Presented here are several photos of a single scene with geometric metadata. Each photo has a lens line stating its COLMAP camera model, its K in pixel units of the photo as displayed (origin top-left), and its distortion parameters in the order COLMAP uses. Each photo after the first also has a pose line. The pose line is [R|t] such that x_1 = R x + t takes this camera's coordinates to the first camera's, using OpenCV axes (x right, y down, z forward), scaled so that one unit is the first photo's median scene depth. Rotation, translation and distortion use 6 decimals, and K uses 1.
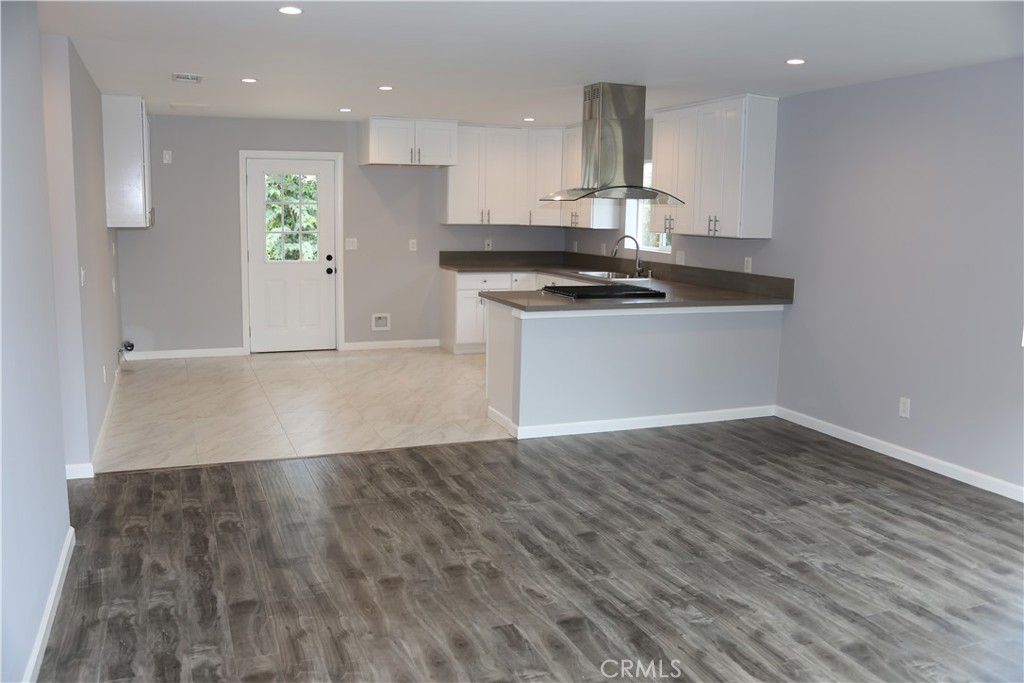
lens RADIAL K [[823.1, 0, 512.0], [0, 823.1, 341.5], [0, 0, 1]] dist [-0.177653, 0.150927]
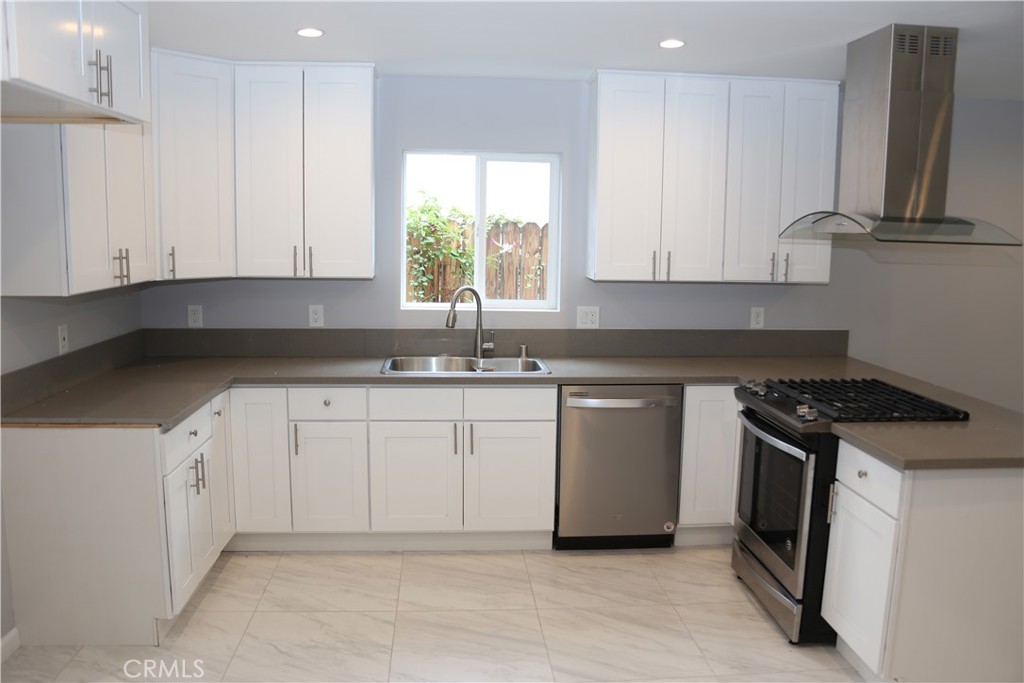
lens RADIAL K [[823.1, 0, 512.0], [0, 823.1, 341.5], [0, 0, 1]] dist [-0.177653, 0.150927]
pose [[0.291732, -0.119257, 0.949036, -0.378248], [0.137524, 0.987118, 0.081767, -0.136035], [-0.946562, 0.106661, 0.304375, 0.823774]]
